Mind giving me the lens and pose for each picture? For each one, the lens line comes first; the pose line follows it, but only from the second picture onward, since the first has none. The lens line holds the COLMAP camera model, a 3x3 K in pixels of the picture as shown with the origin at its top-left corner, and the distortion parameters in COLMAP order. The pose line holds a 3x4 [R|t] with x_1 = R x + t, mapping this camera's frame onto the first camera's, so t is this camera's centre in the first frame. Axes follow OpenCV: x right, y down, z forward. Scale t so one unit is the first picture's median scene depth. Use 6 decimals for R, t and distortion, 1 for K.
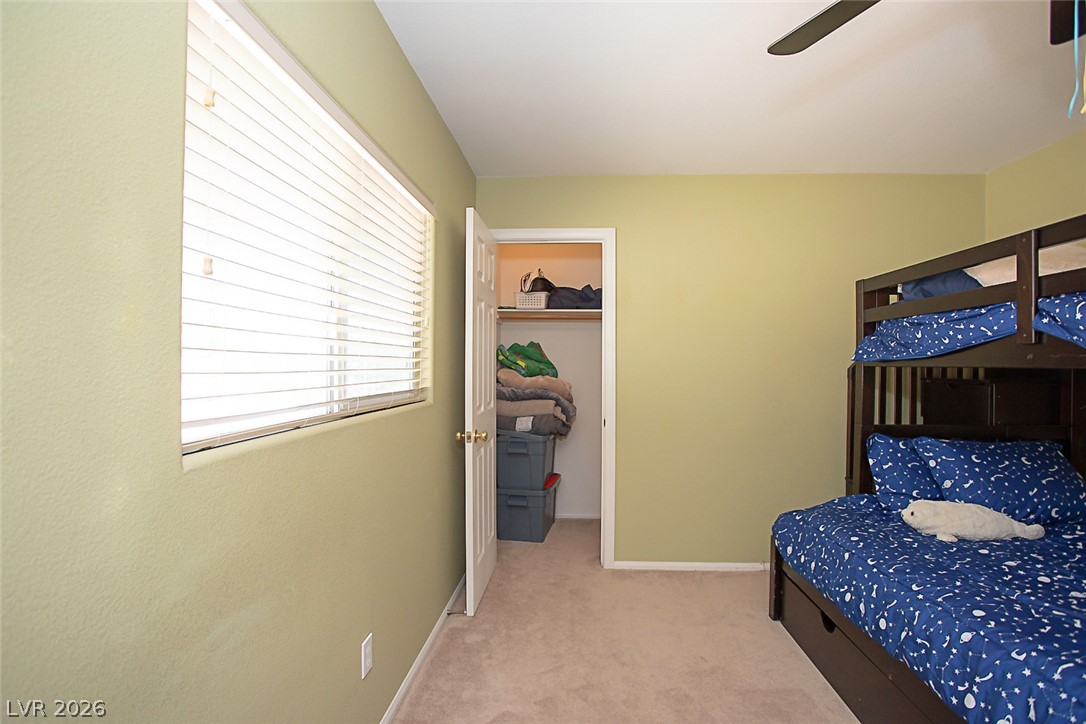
lens RADIAL K [[545.0, 0, 521.3], [0, 545.0, 365.4], [0, 0, 1]] dist [-0.069104, 0.024383]
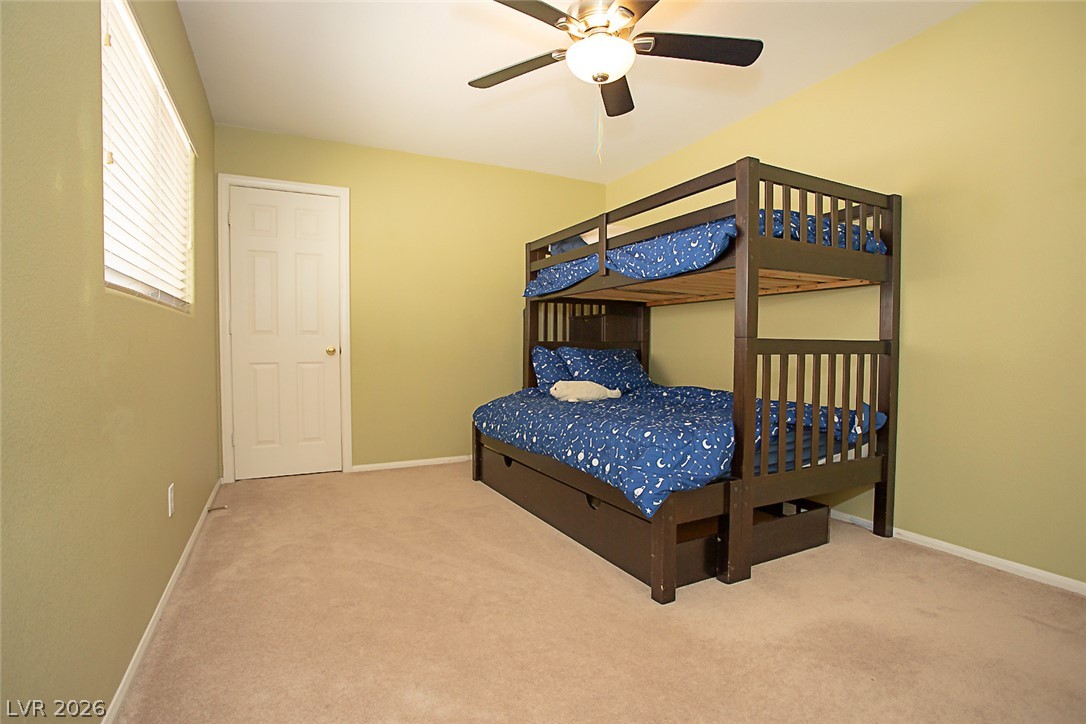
lens RADIAL K [[554.4, 0, 536.3], [0, 554.4, 343.1], [0, 0, 1]] dist [-0.065514, 0.024305]
pose [[0.855424, -0.001703, 0.517926, -0.161449], [0.002939, 0.999994, -0.001566, 0.140418], [-0.517920, 0.002862, 0.855424, -0.378022]]
